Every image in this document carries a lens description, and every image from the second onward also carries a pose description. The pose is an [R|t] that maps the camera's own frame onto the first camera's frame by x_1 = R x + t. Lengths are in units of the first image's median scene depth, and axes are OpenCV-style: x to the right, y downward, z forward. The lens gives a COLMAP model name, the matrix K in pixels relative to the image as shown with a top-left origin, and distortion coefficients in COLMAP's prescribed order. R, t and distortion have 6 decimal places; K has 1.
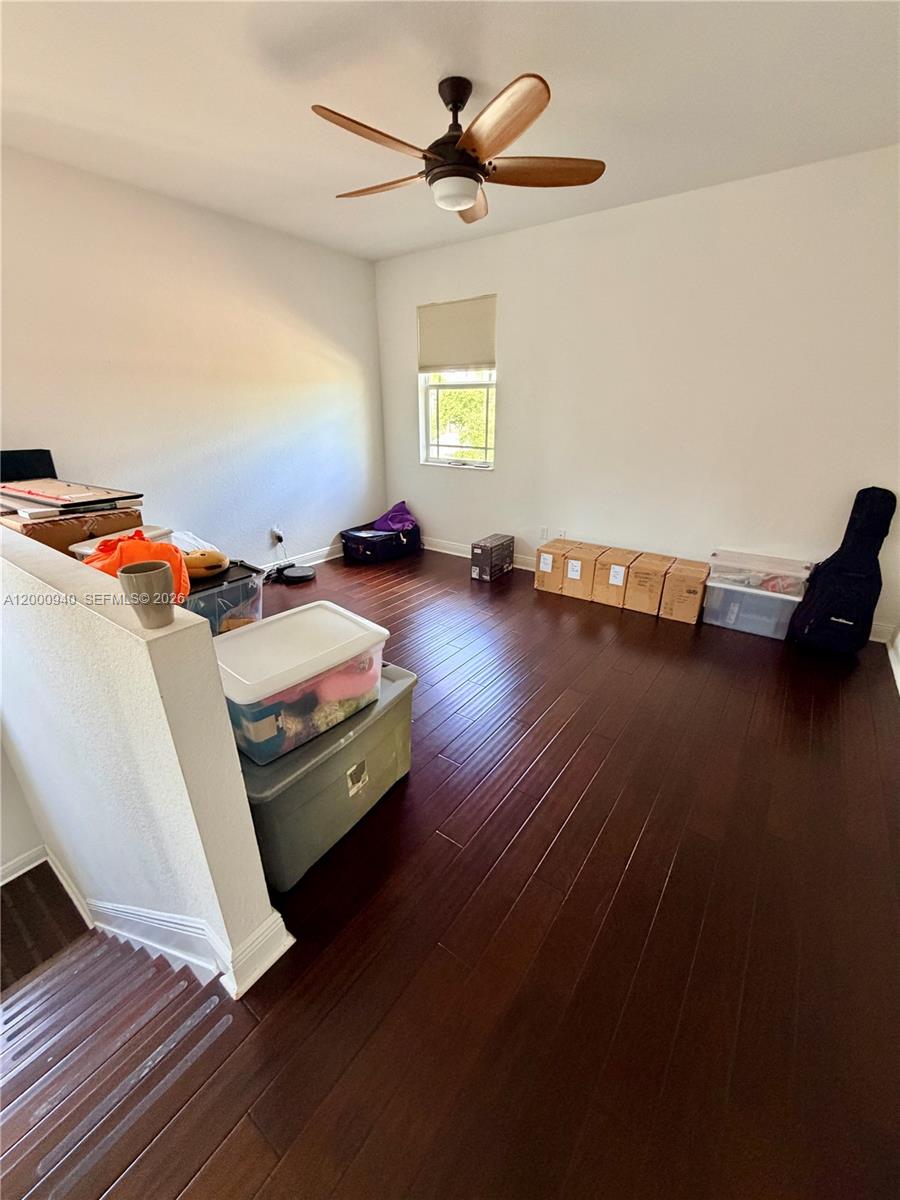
lens RADIAL K [[482.2, 0, 450.0], [0, 482.2, 600.0], [0, 0, 1]] dist [-0.002847, -0.000383]
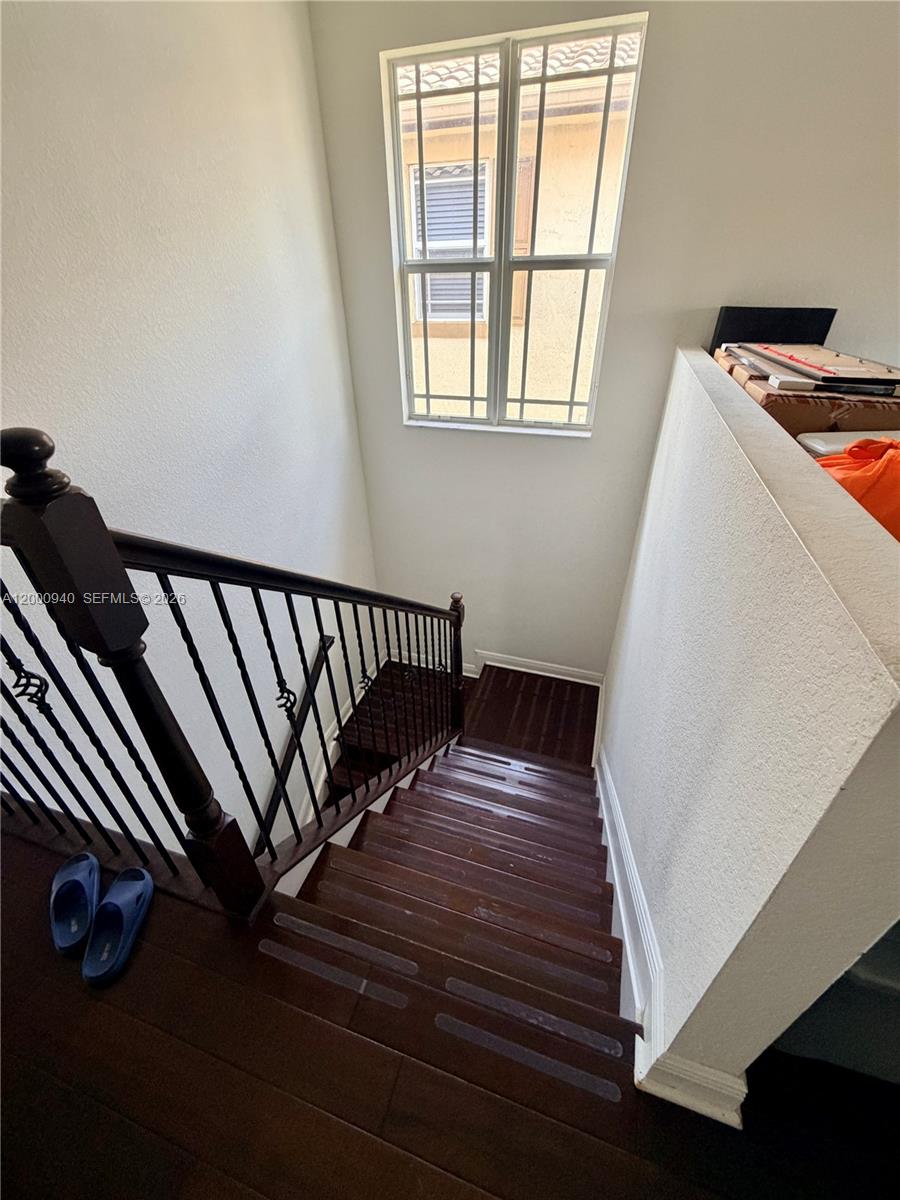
lens RADIAL K [[482.2, 0, 450.0], [0, 482.2, 600.0], [0, 0, 1]] dist [-0.002847, -0.000383]
pose [[0.319450, 0.517025, -0.794127, -0.235916], [-0.341041, 0.844610, 0.412704, -0.015710], [0.884106, 0.138992, 0.446137, 0.214212]]
